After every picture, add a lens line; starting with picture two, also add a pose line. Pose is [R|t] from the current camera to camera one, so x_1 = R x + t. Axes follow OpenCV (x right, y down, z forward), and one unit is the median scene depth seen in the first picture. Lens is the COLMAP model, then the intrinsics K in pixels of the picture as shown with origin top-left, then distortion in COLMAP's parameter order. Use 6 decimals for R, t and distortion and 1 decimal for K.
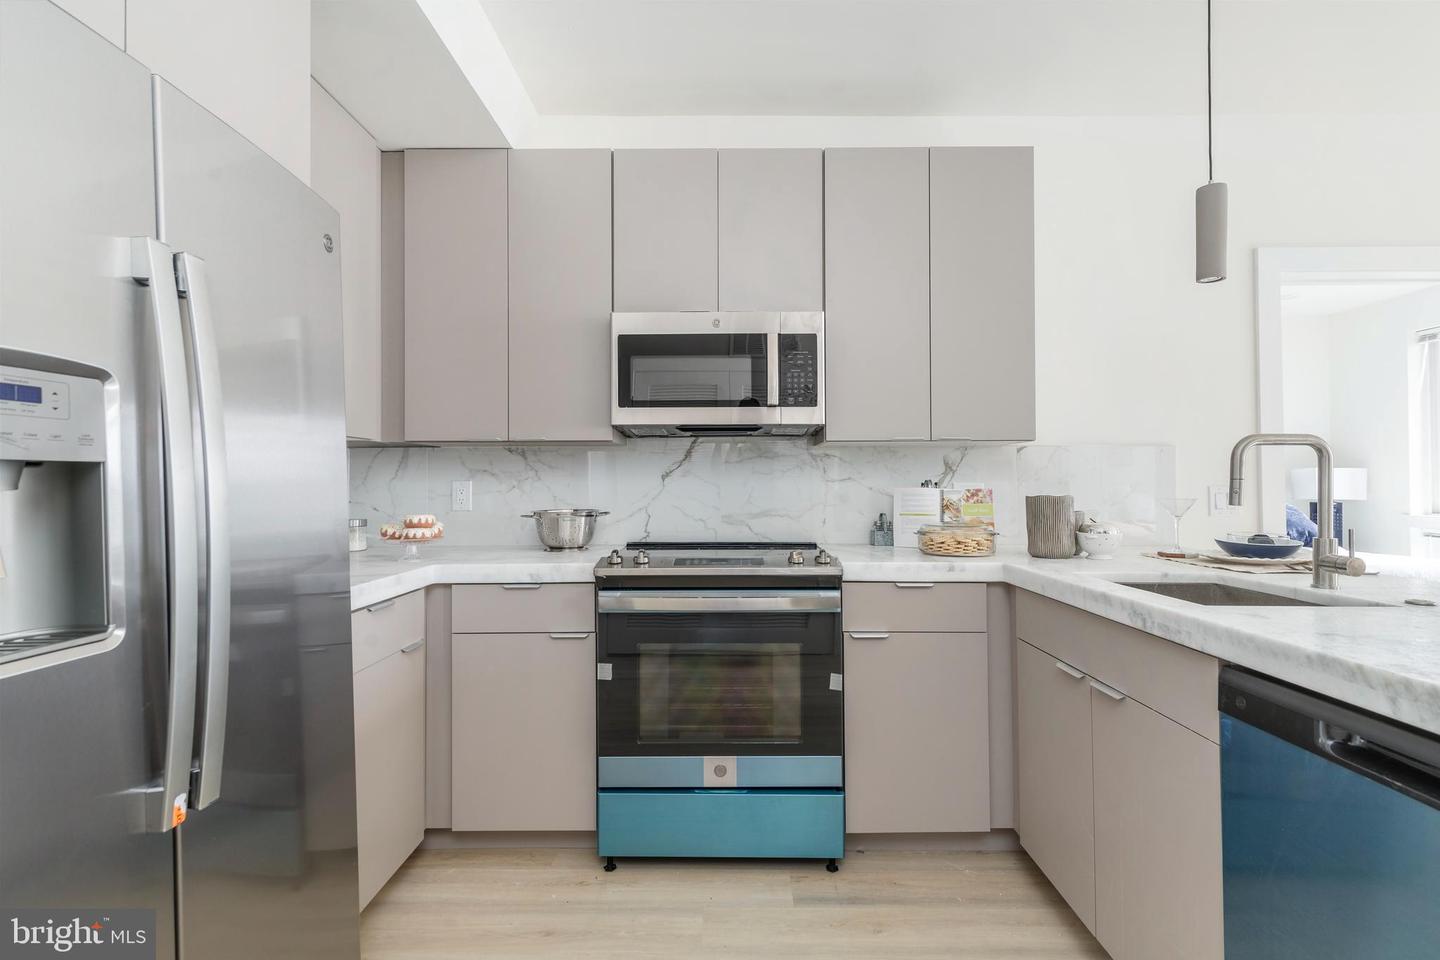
lens RADIAL K [[653.0, 0, 719.1], [0, 653.0, 463.0], [0, 0, 1]] dist [-0.000625, -0.000267]
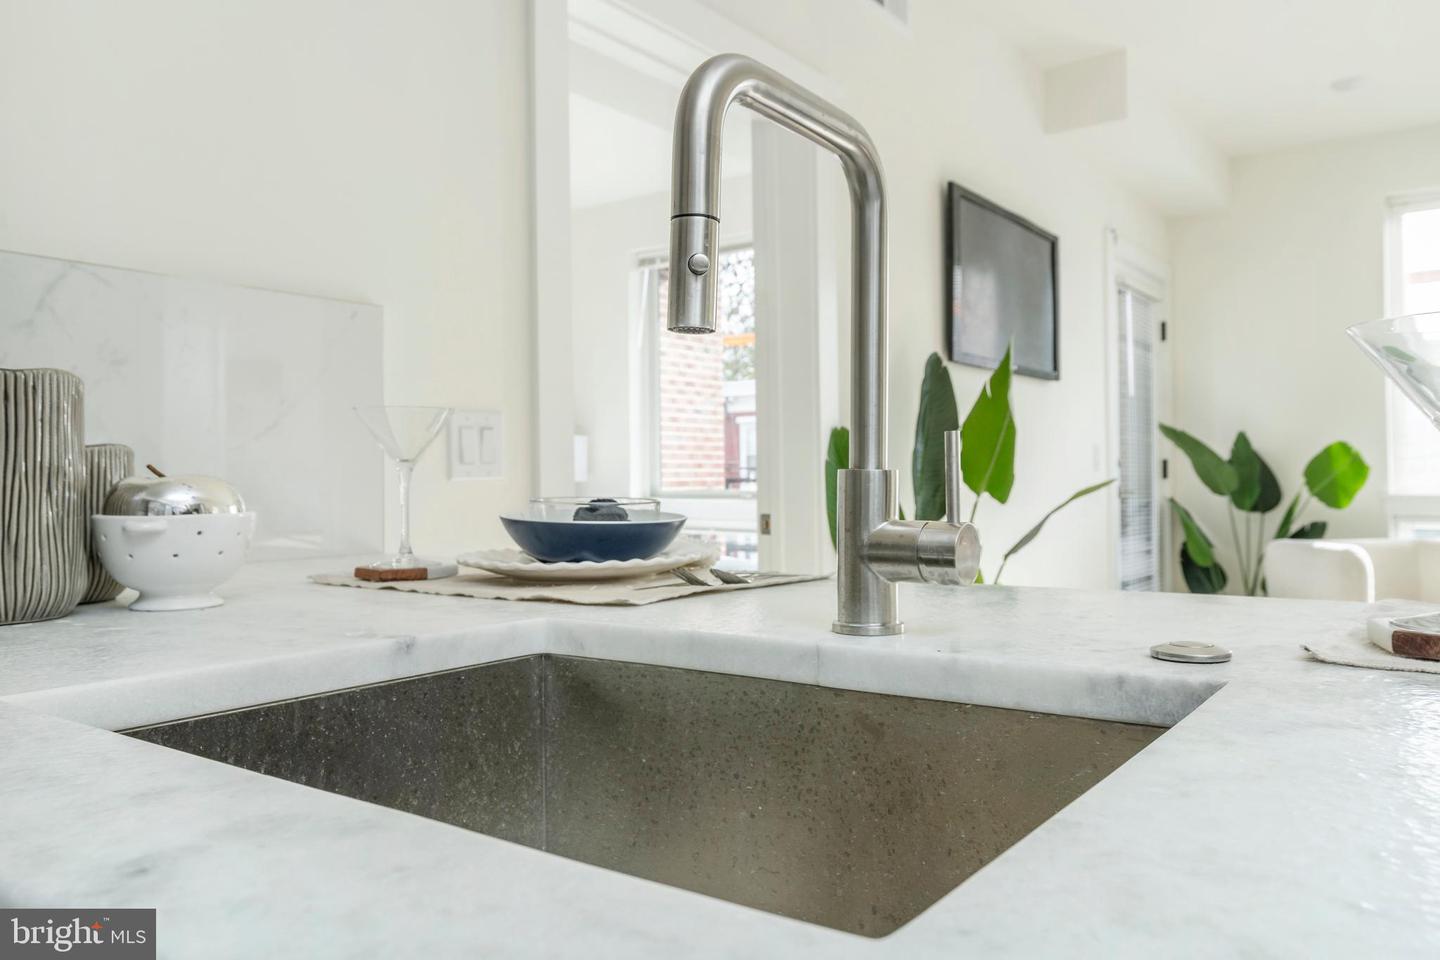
lens RADIAL K [[1061.5, 0, 720.0], [0, 1061.5, 480.0], [0, 0, 1]] dist [0.006531, 0.004203]
pose [[0.578787, -0.009068, 0.815428, 0.353578], [-0.011774, 0.999741, 0.019474, 0.082075], [-0.815394, -0.020872, 0.578531, 0.561855]]
